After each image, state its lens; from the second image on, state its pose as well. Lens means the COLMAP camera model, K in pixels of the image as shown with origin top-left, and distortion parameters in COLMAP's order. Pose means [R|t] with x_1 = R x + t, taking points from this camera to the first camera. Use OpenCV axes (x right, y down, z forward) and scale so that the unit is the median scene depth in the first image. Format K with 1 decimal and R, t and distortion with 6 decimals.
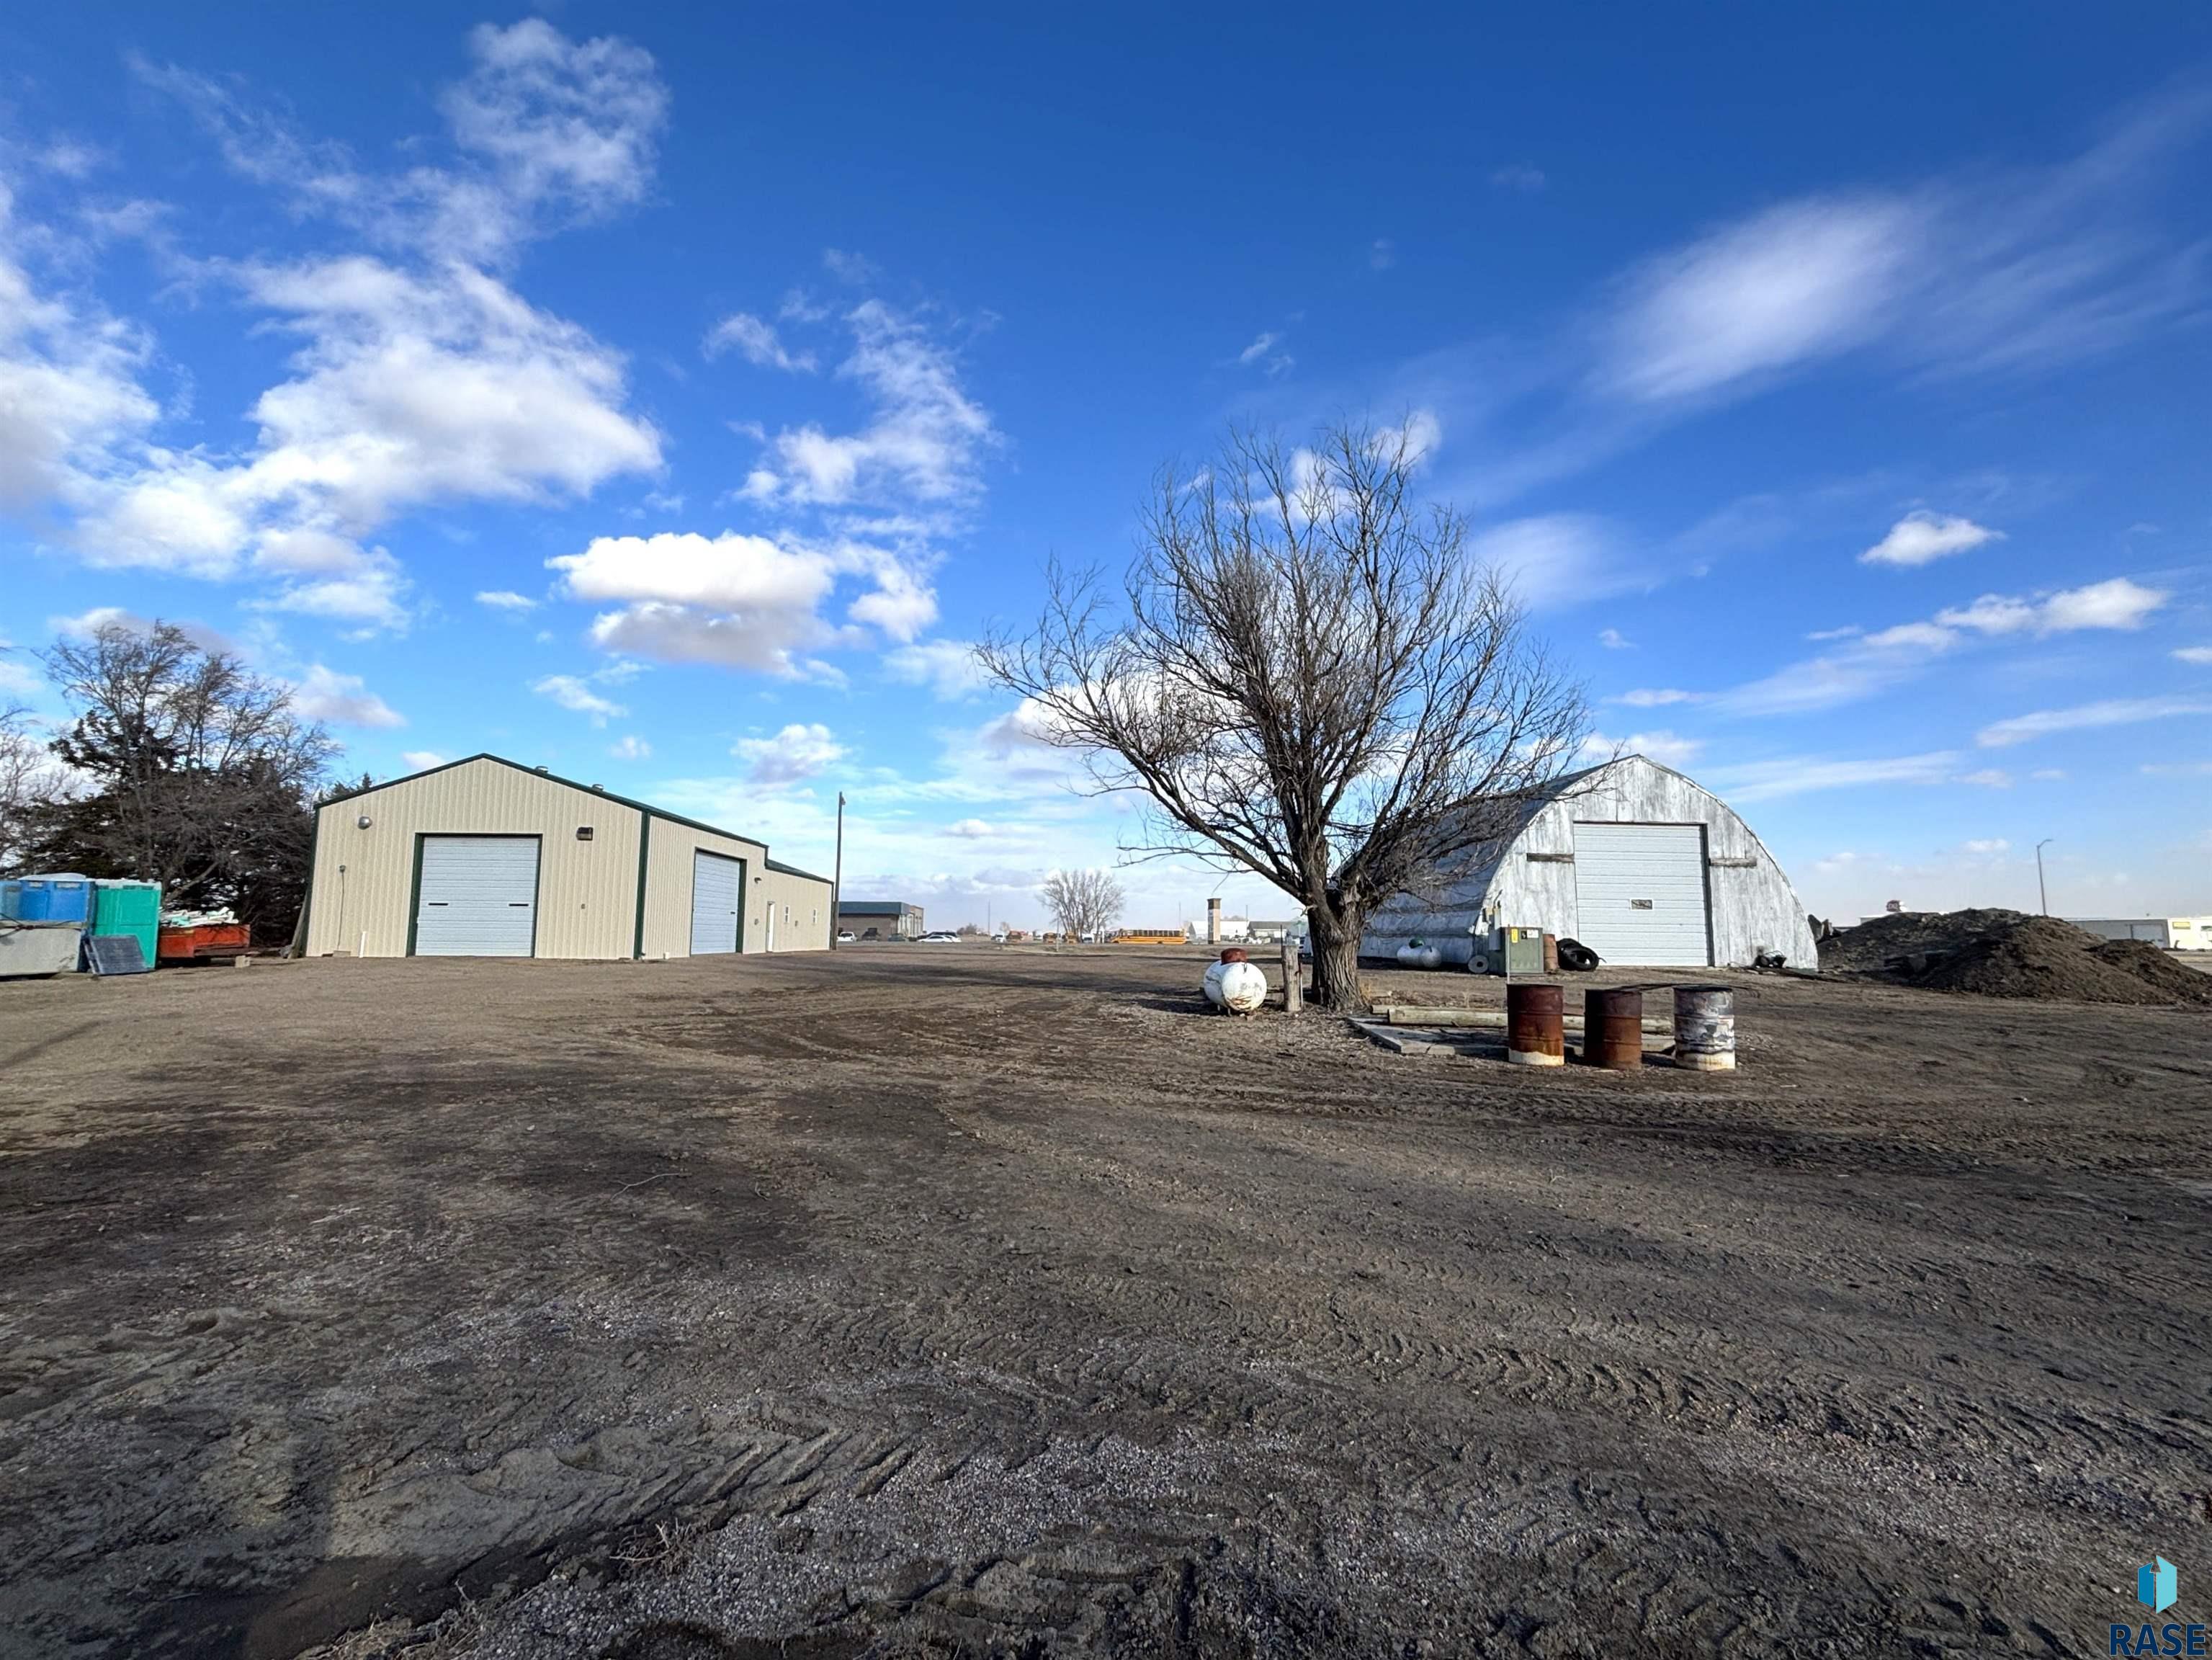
lens RADIAL K [[968.6, 0, 1106.0], [0, 968.6, 830.0], [0, 0, 1]] dist [-0.000649, -0.000857]
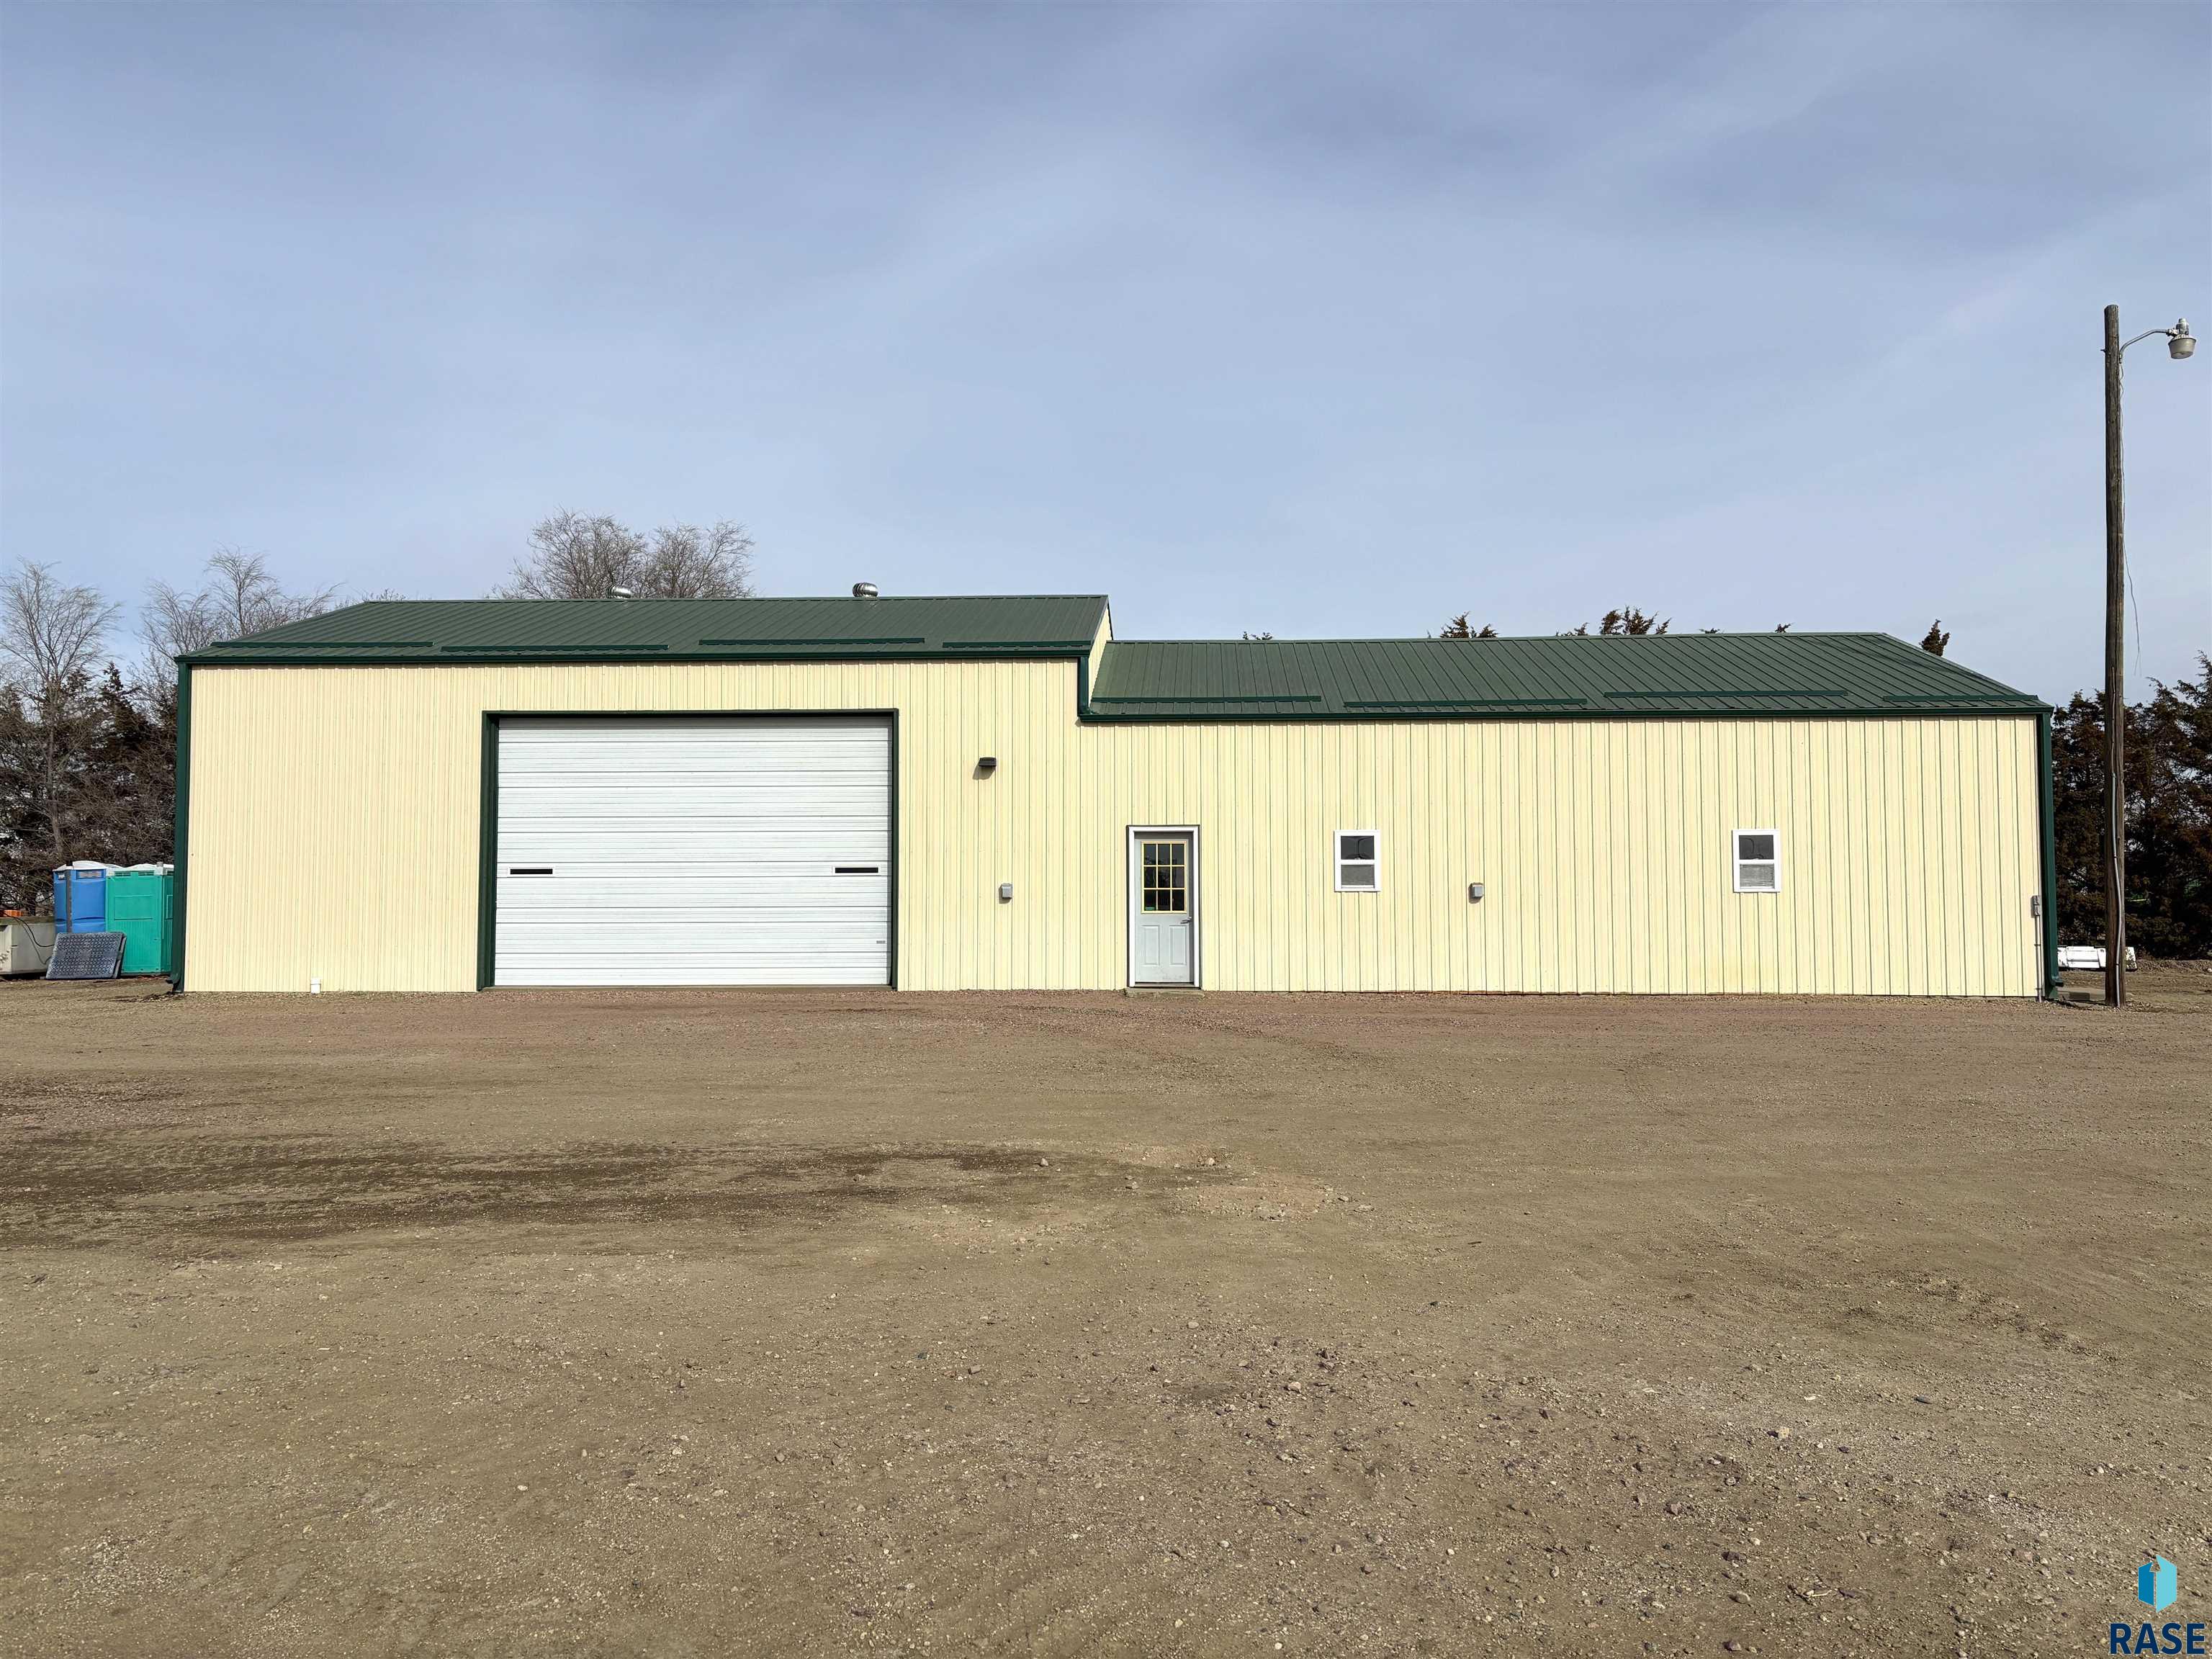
lens RADIAL K [[1545.8, 0, 1103.5], [0, 1545.8, 774.2], [0, 0, 1]] dist [0.152180, 0.000043]
pose [[-0.063546, -0.074906, -0.995164, 0.265733], [0.114093, 0.990096, -0.081810, 0.168868], [0.991436, -0.118740, -0.054371, 1.760704]]
